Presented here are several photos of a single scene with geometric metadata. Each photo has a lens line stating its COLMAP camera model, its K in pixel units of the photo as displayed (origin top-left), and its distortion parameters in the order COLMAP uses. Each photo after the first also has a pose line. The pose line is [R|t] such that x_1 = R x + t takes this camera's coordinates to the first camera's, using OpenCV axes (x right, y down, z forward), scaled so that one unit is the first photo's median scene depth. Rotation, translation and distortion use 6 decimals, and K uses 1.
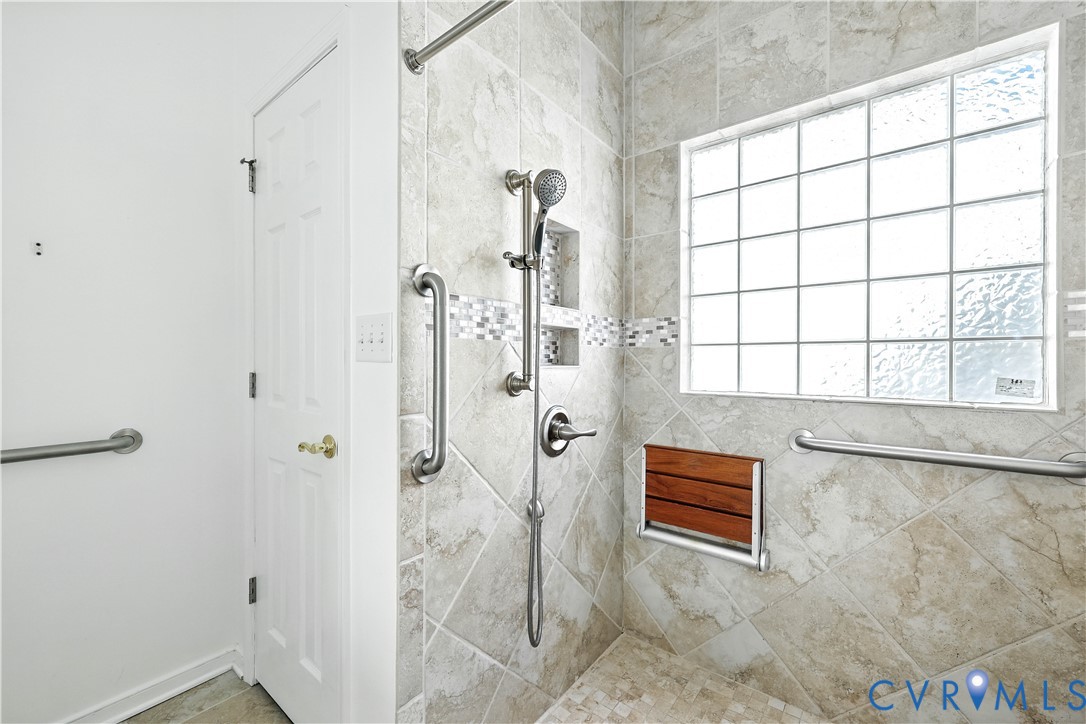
lens RADIAL K [[441.3, 0, 539.3], [0, 441.3, 358.4], [0, 0, 1]] dist [0.000277, 0.000259]
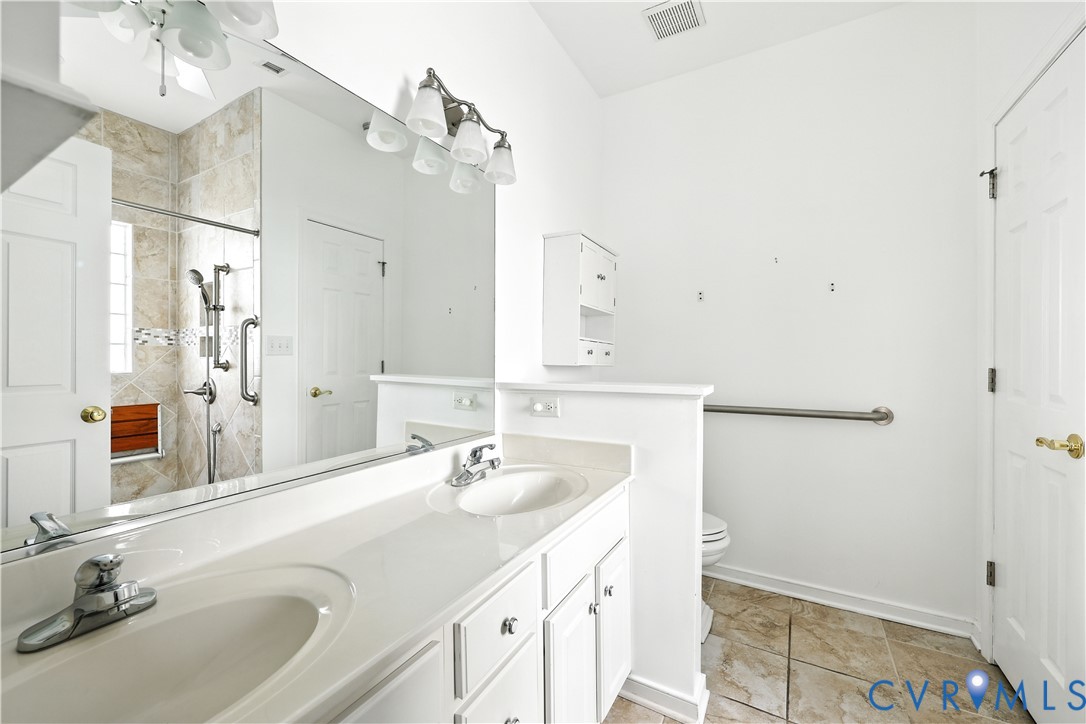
lens RADIAL K [[441.3, 0, 539.3], [0, 441.3, 358.4], [0, 0, 1]] dist [0.000277, 0.000259]
pose [[0.148506, 0.004555, -0.988901, 0.246653], [-0.003908, 0.999984, 0.004019, 0.008324], [0.988904, 0.003268, 0.148521, -0.242759]]
